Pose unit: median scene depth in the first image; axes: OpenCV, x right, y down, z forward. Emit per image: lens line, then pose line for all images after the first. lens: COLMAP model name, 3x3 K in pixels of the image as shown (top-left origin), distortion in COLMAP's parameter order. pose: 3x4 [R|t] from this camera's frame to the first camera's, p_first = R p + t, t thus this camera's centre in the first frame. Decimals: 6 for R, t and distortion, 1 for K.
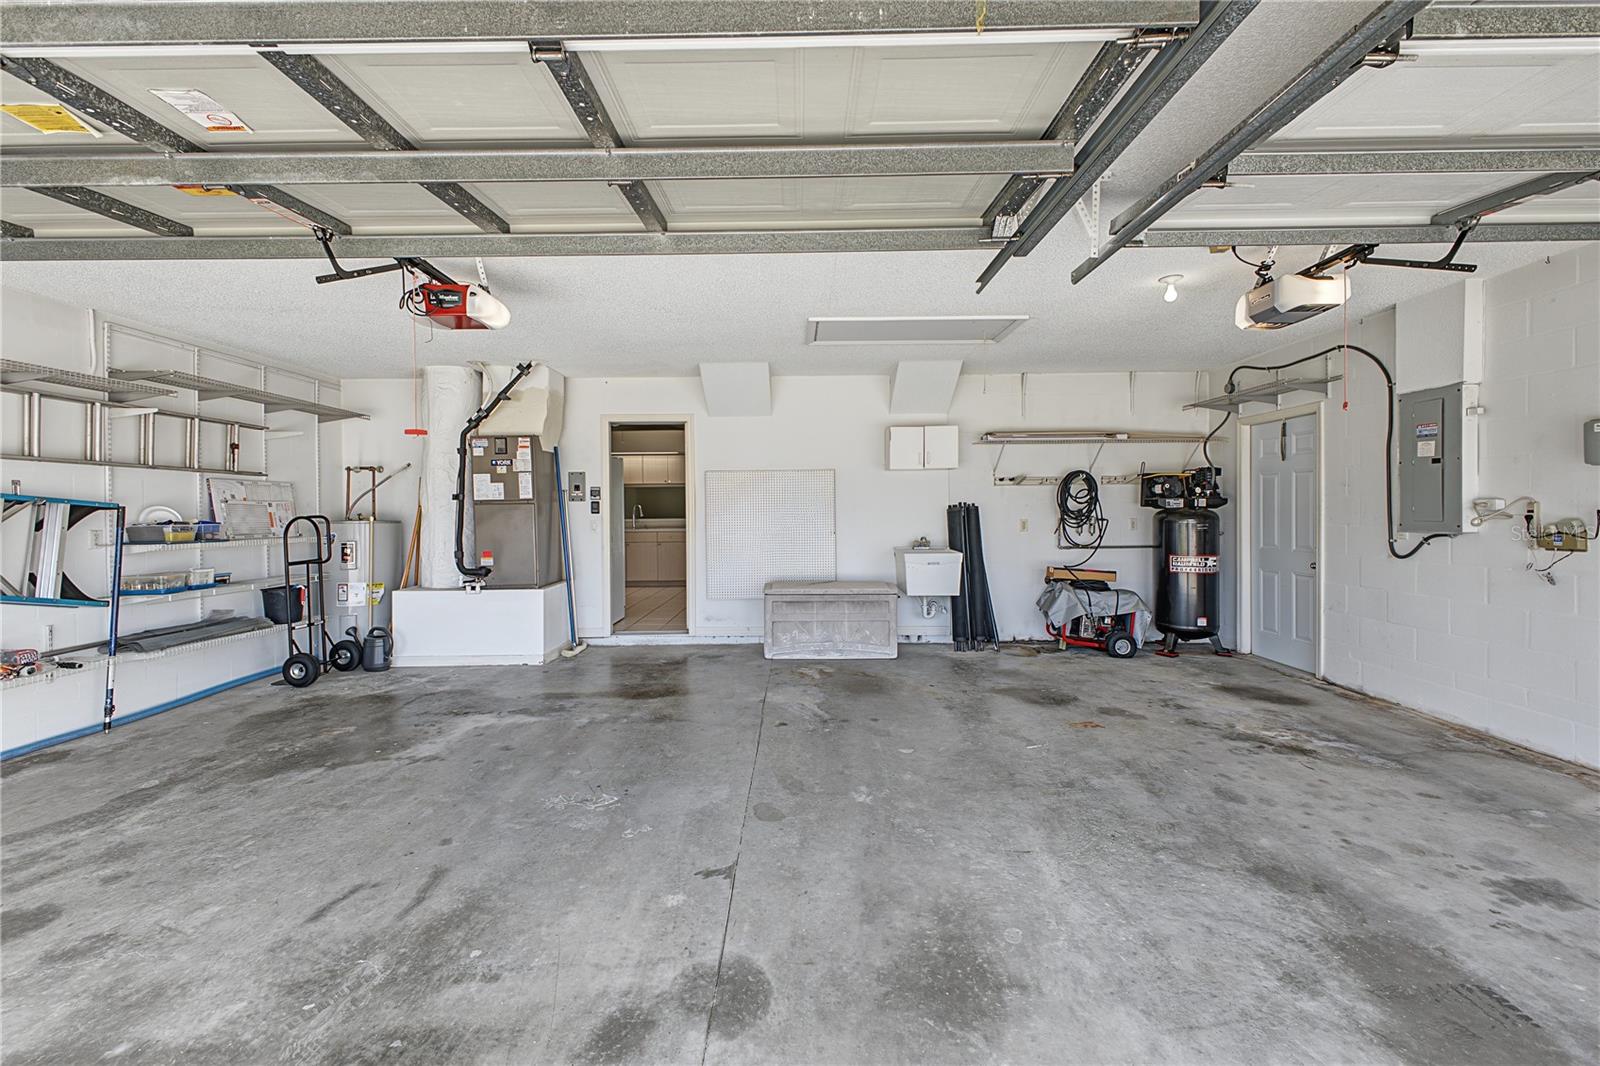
lens RADIAL K [[645.2, 0, 802.0], [0, 645.2, 530.5], [0, 0, 1]] dist [0.012627, -0.000561]
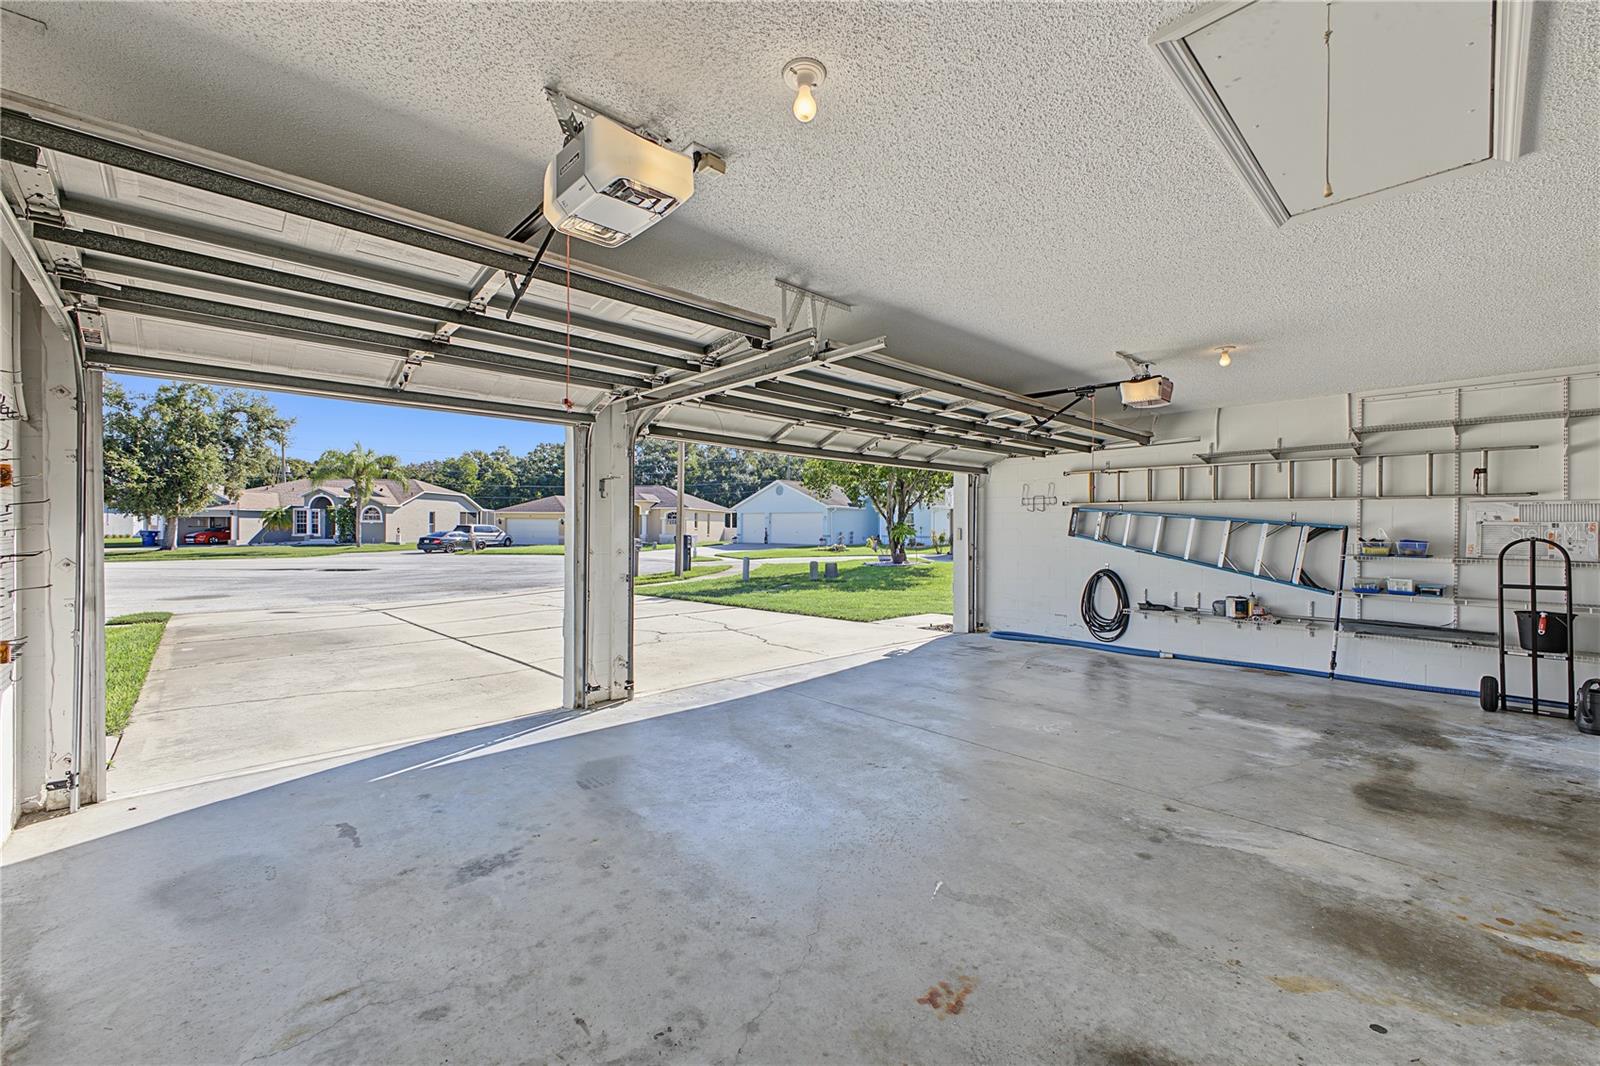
lens RADIAL K [[645.2, 0, 802.6], [0, 645.2, 524.2], [0, 0, 1]] dist [0.012627, -0.000561]
pose [[-0.728320, 0.005047, -0.685219, 0.843368], [-0.017193, 0.999523, 0.025637, -0.062934], [0.685021, 0.030453, -0.727886, 1.256567]]
